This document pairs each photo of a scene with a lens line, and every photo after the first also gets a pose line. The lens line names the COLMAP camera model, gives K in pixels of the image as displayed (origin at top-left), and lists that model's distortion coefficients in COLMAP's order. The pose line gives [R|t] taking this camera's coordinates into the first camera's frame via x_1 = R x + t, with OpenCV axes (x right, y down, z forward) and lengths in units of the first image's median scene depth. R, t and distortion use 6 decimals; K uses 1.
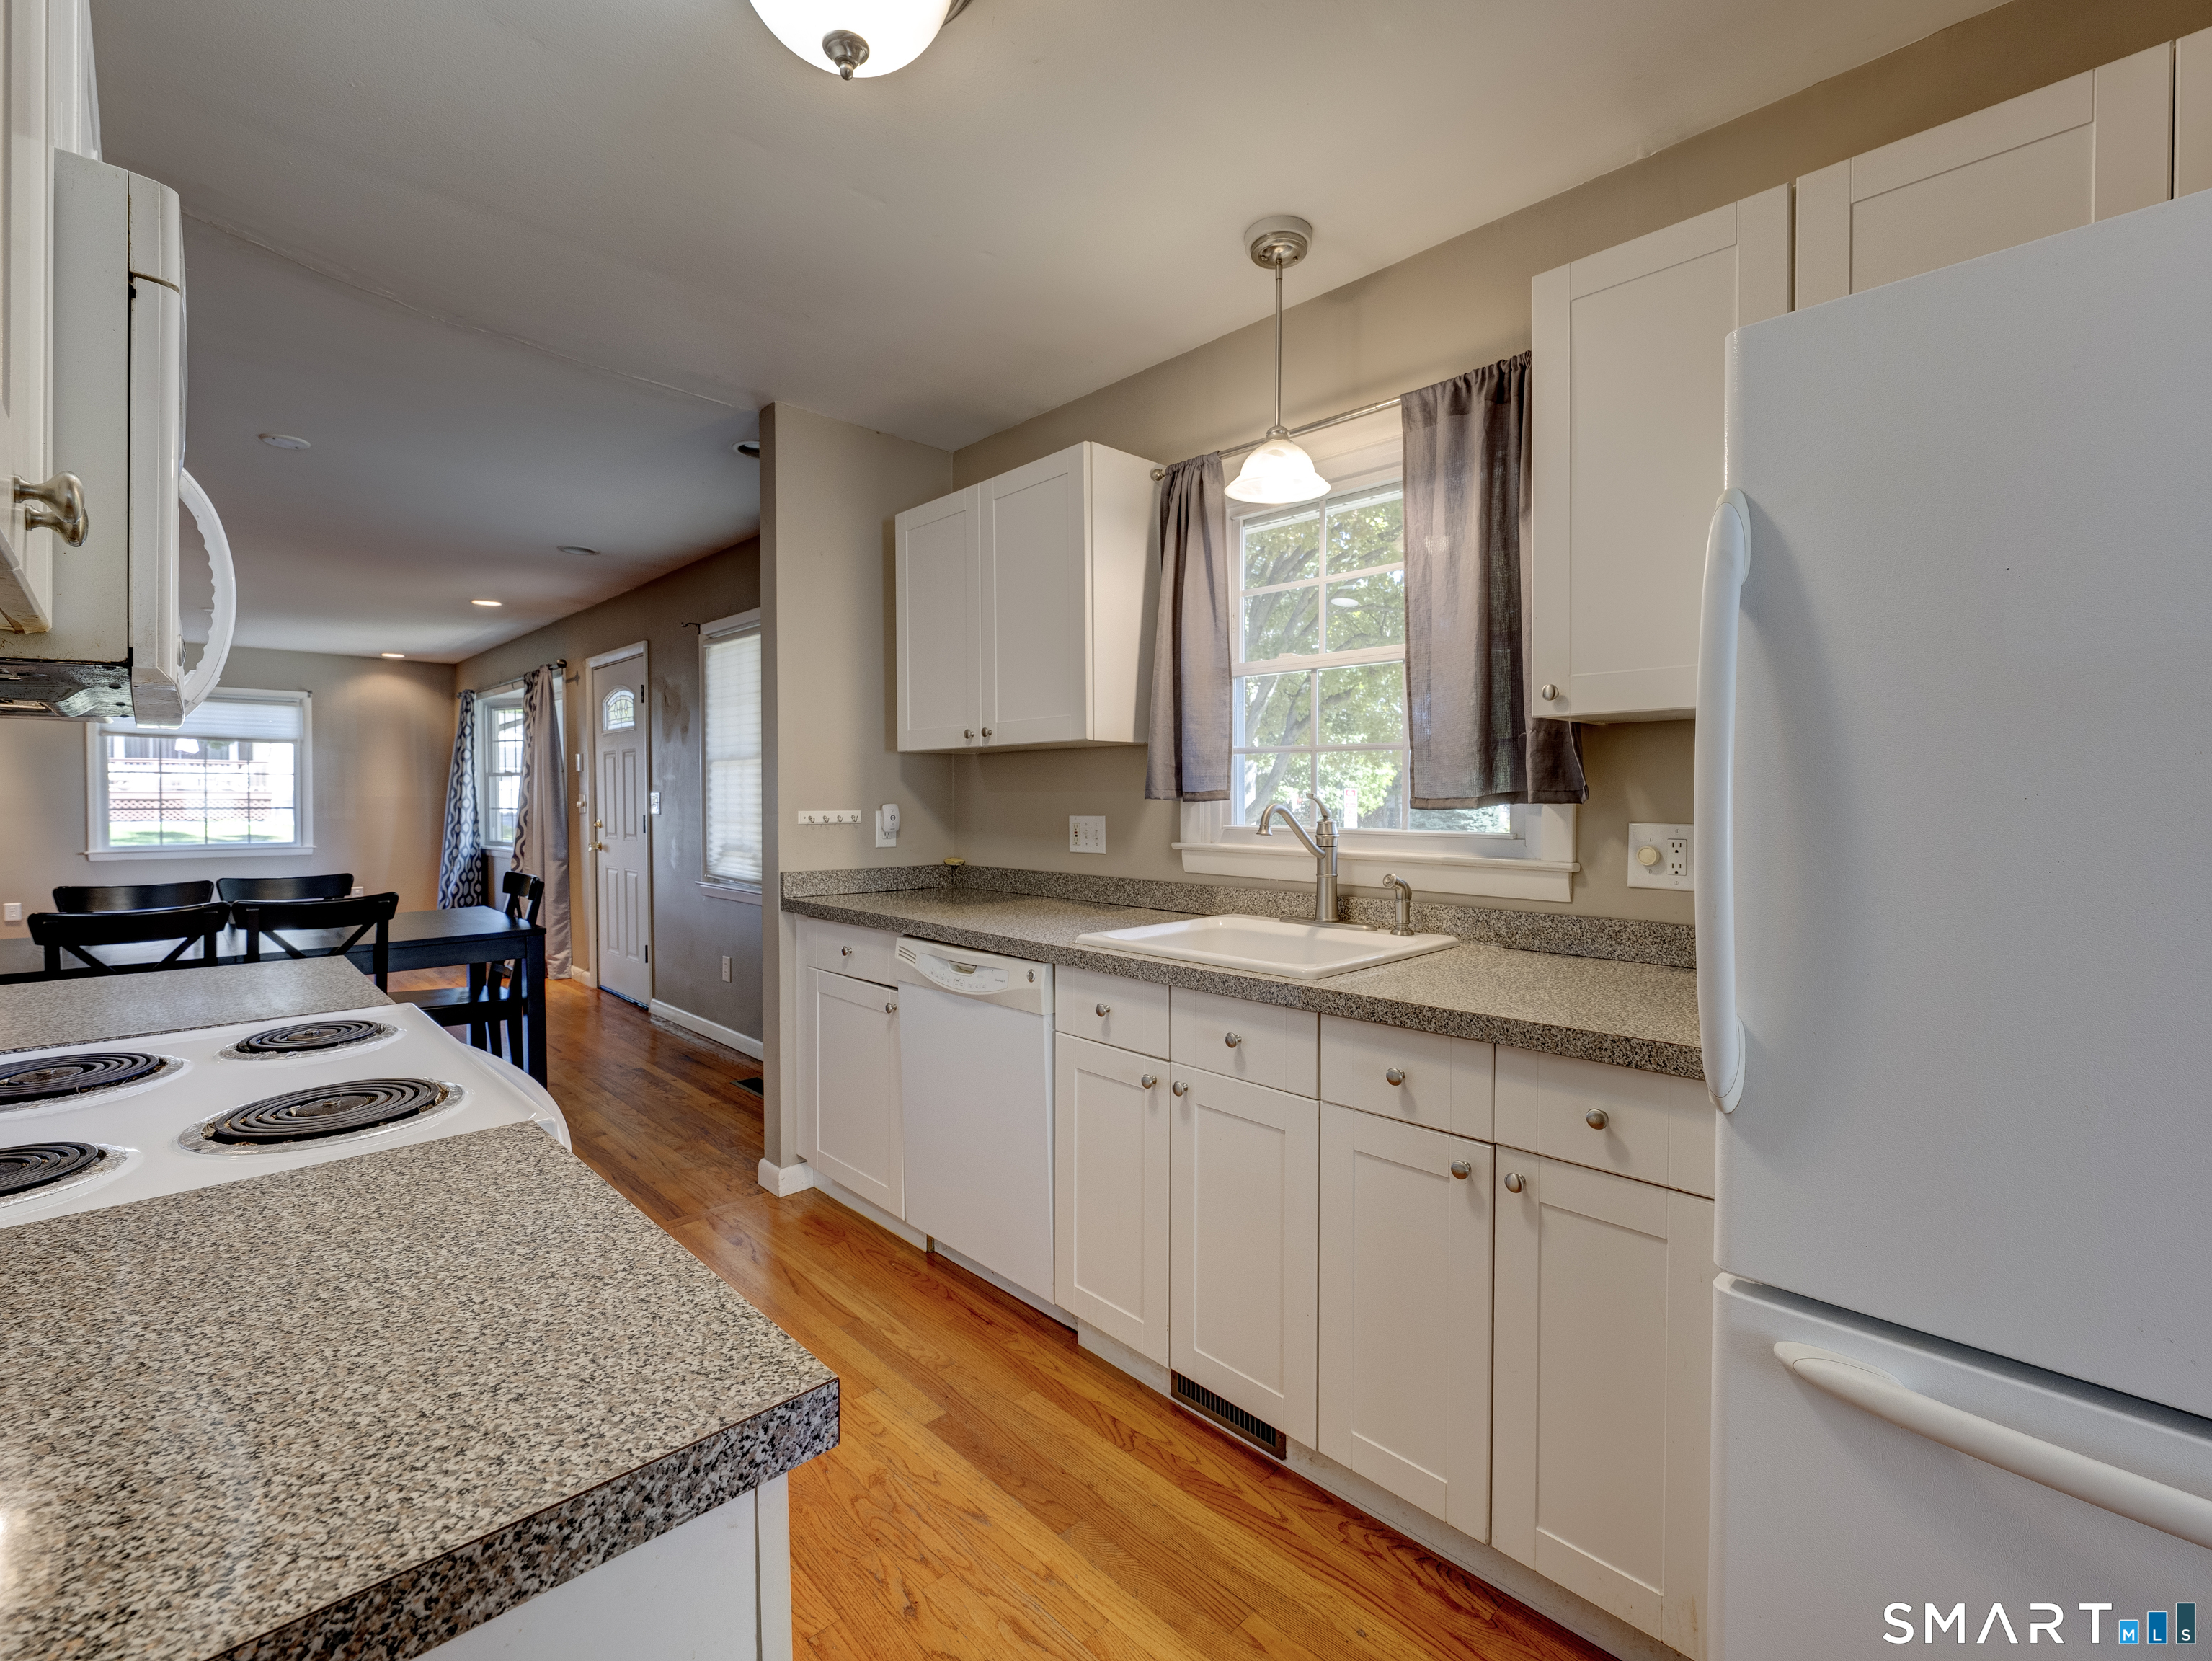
lens RADIAL K [[985.4, 0, 1071.0], [0, 985.4, 807.6], [0, 0, 1]] dist [-0.002187, -0.000061]
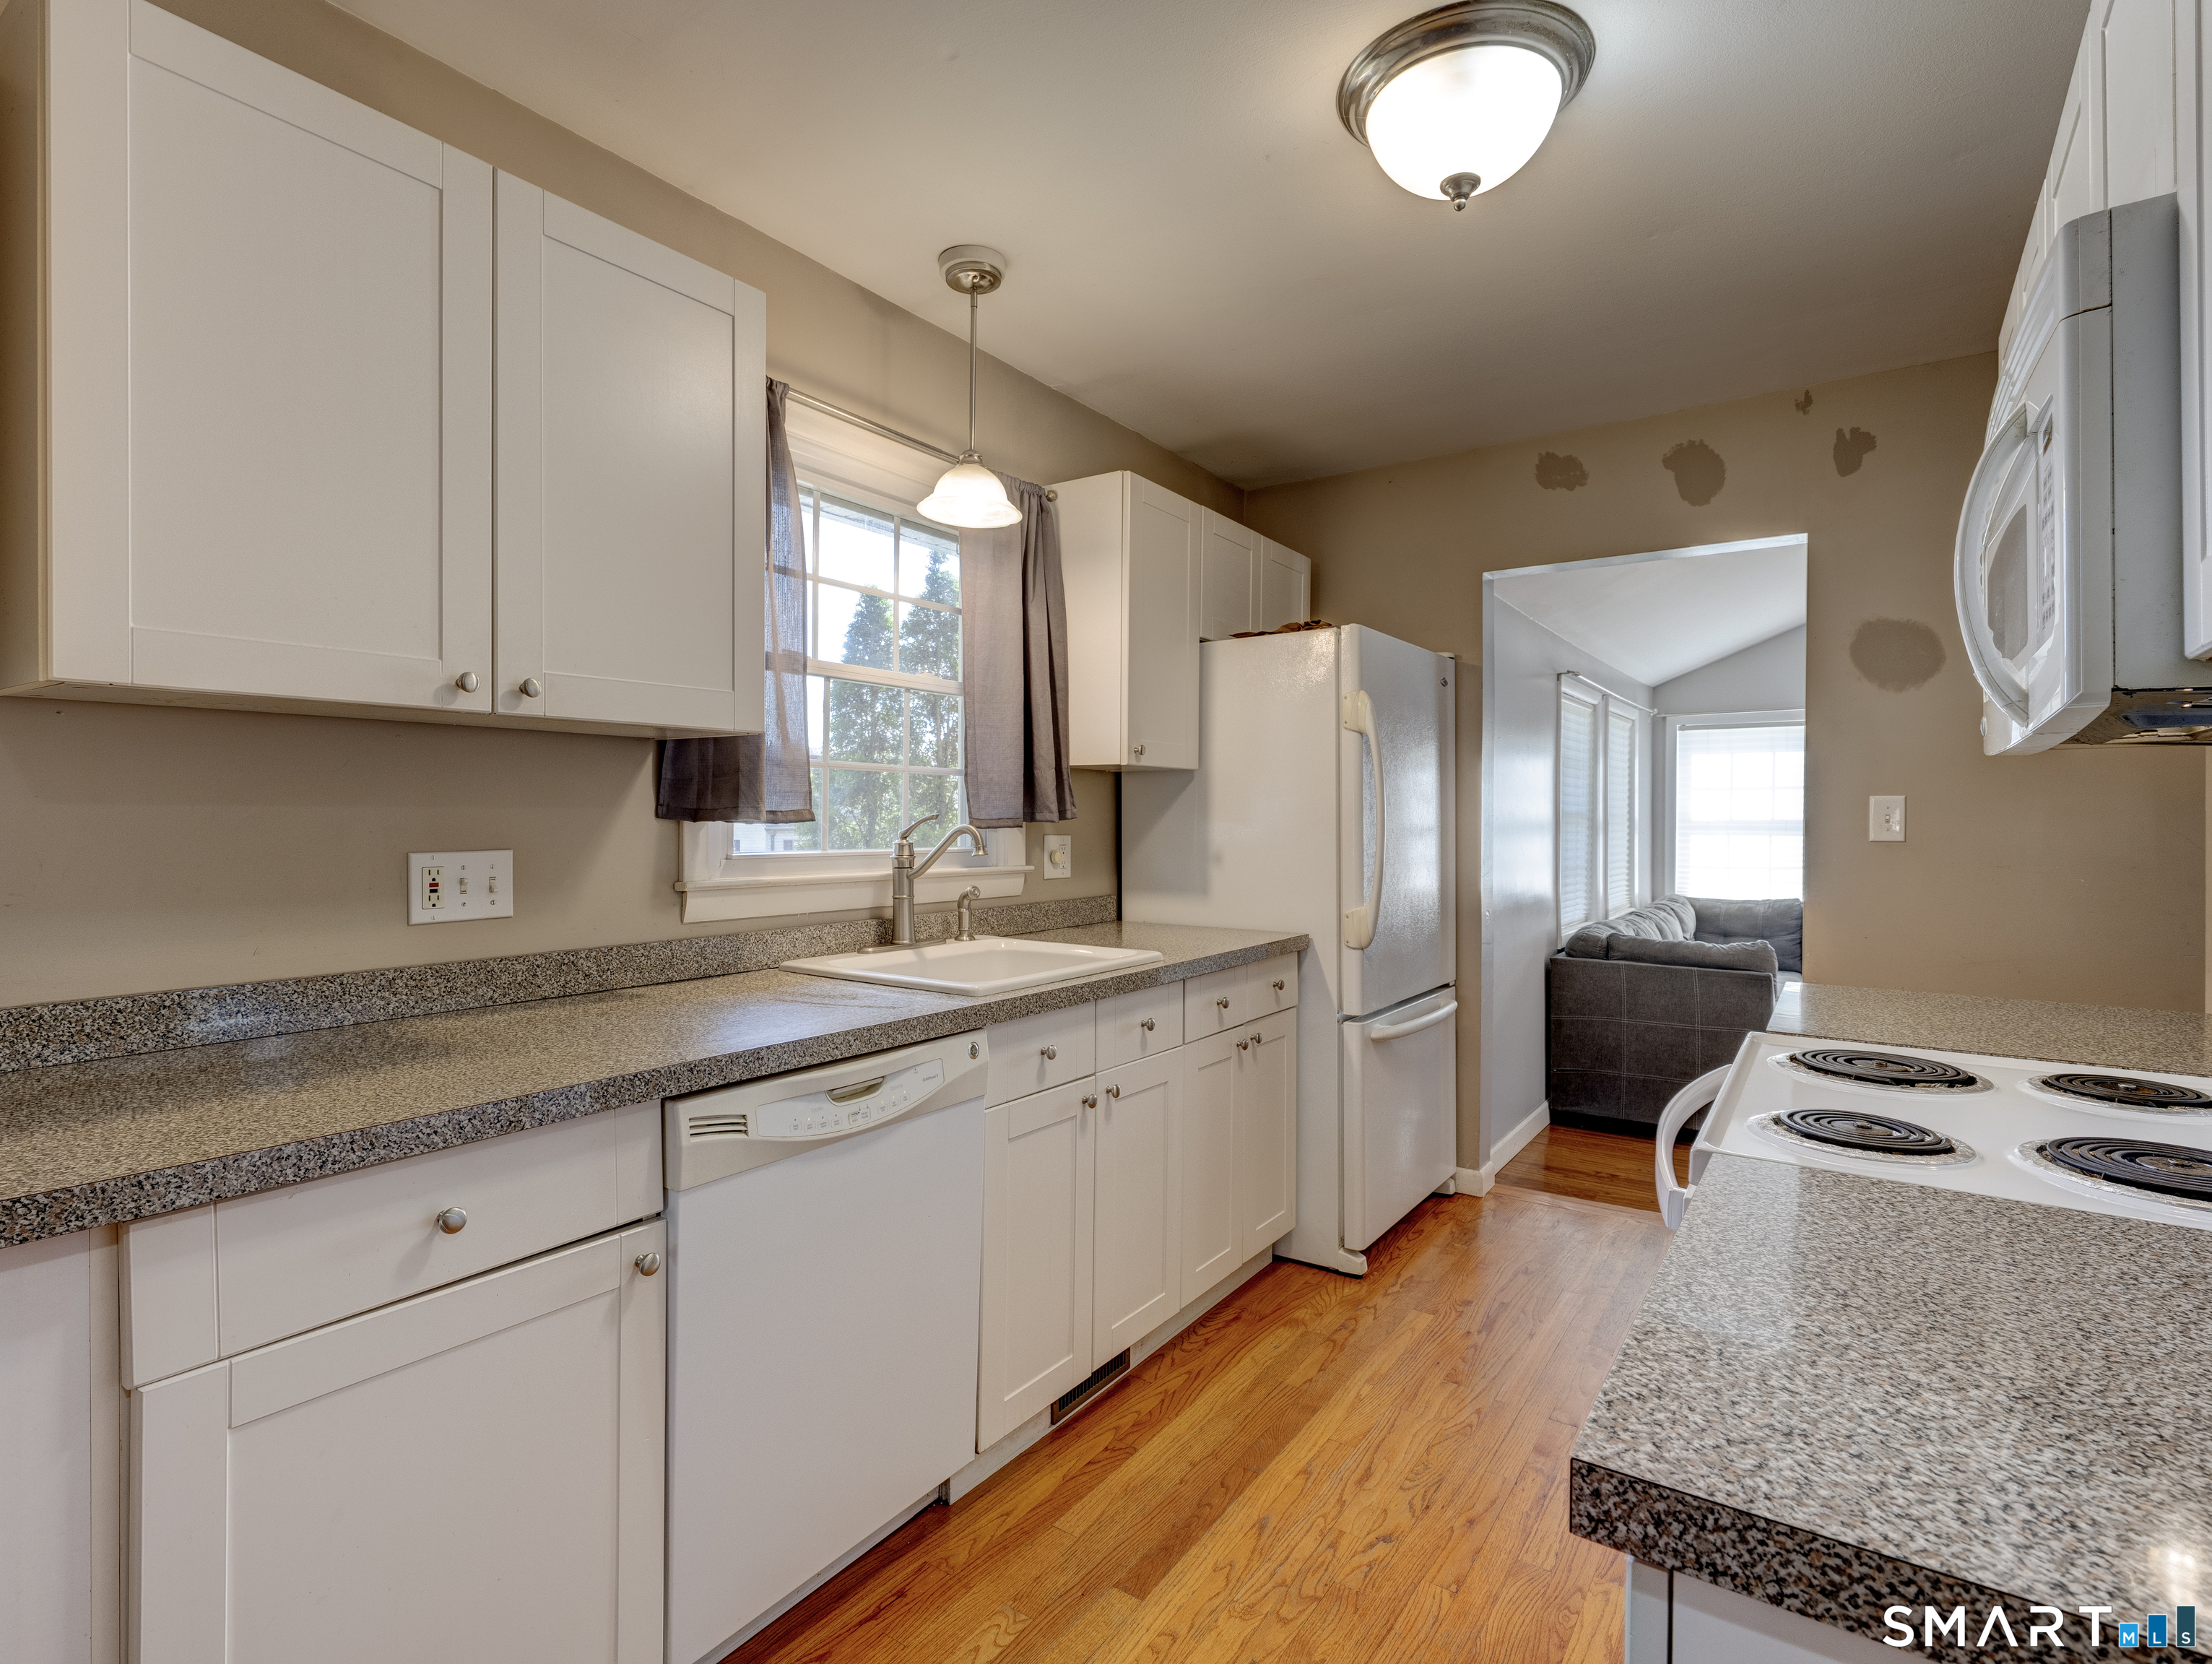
lens RADIAL K [[1090.7, 0, 1148.9], [0, 1090.7, 821.7], [0, 0, 1]] dist [-0.004719, -0.000792]
pose [[-0.237306, -0.005921, 0.971417, -0.492451], [0.008665, 0.999929, 0.008212, -0.007444], [-0.971396, 0.010366, -0.237237, 0.585177]]
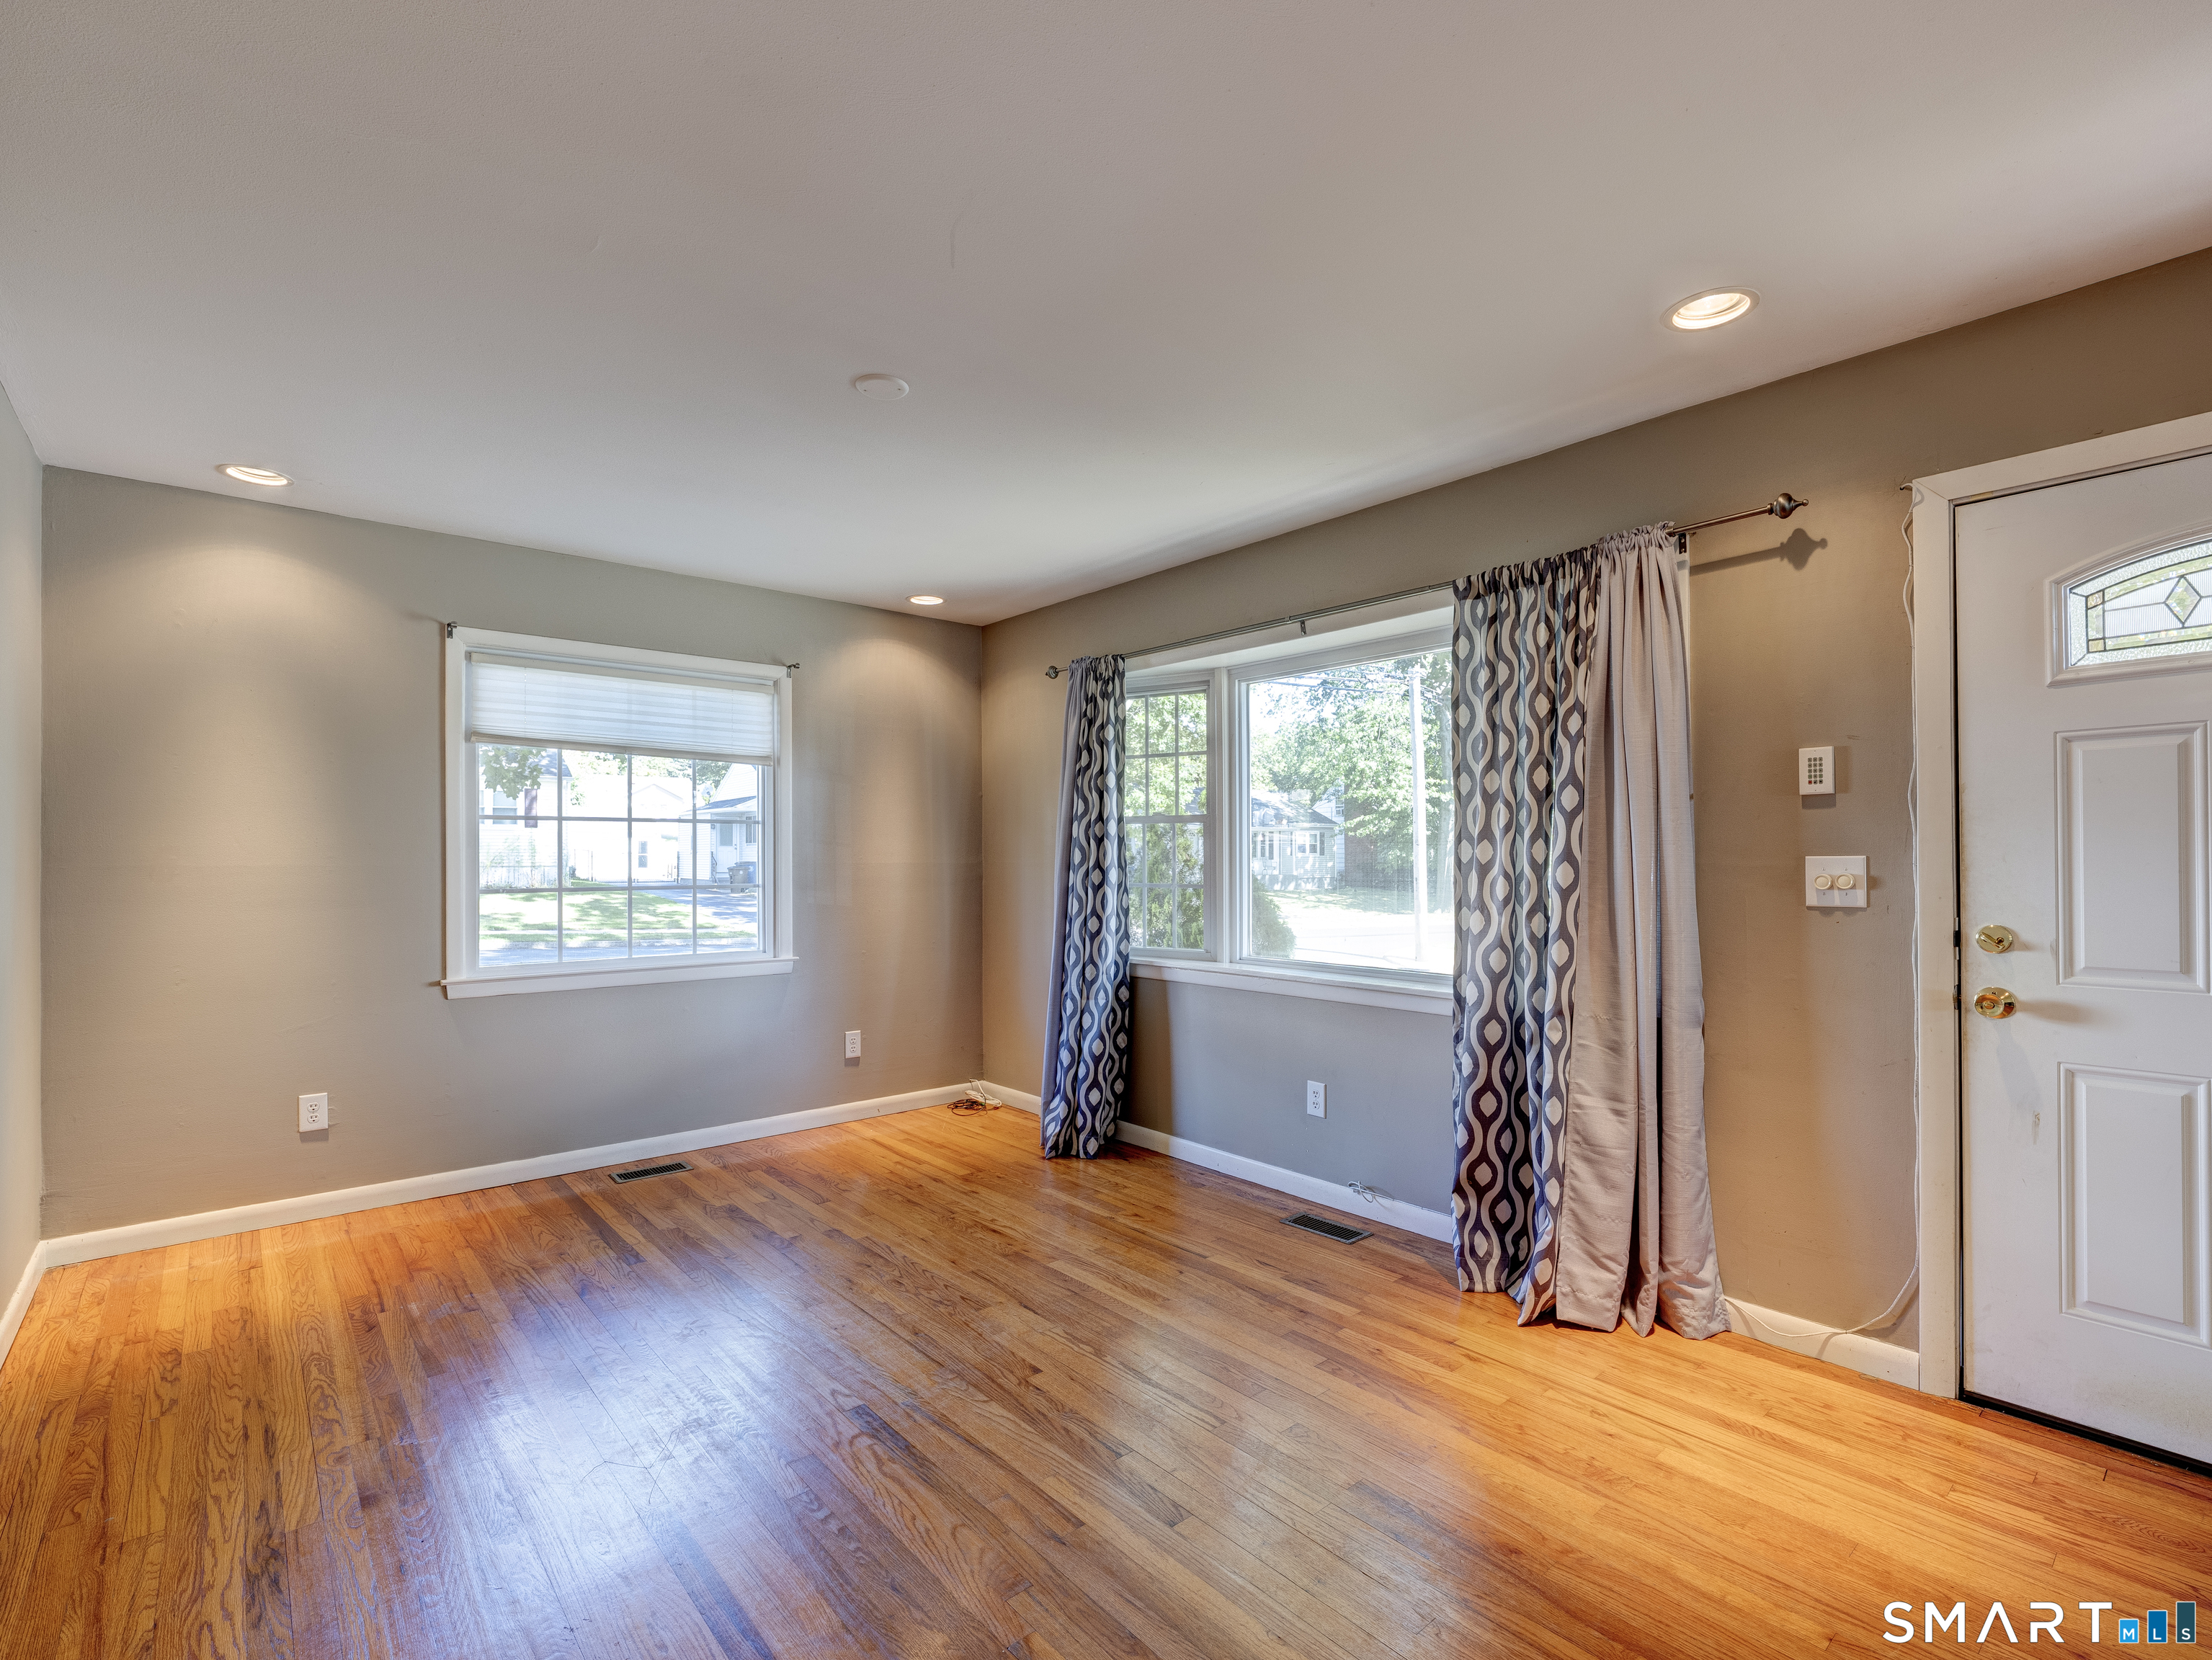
lens RADIAL K [[1028.5, 0, 1096.5], [0, 1028.5, 856.1], [0, 0, 1]] dist [-0.009524, 0.001791]
pose [[0.998384, -0.005508, -0.056555, -1.255142], [0.004733, 0.999893, -0.013834, -0.015390], [0.056625, 0.013544, 0.998304, 0.990976]]
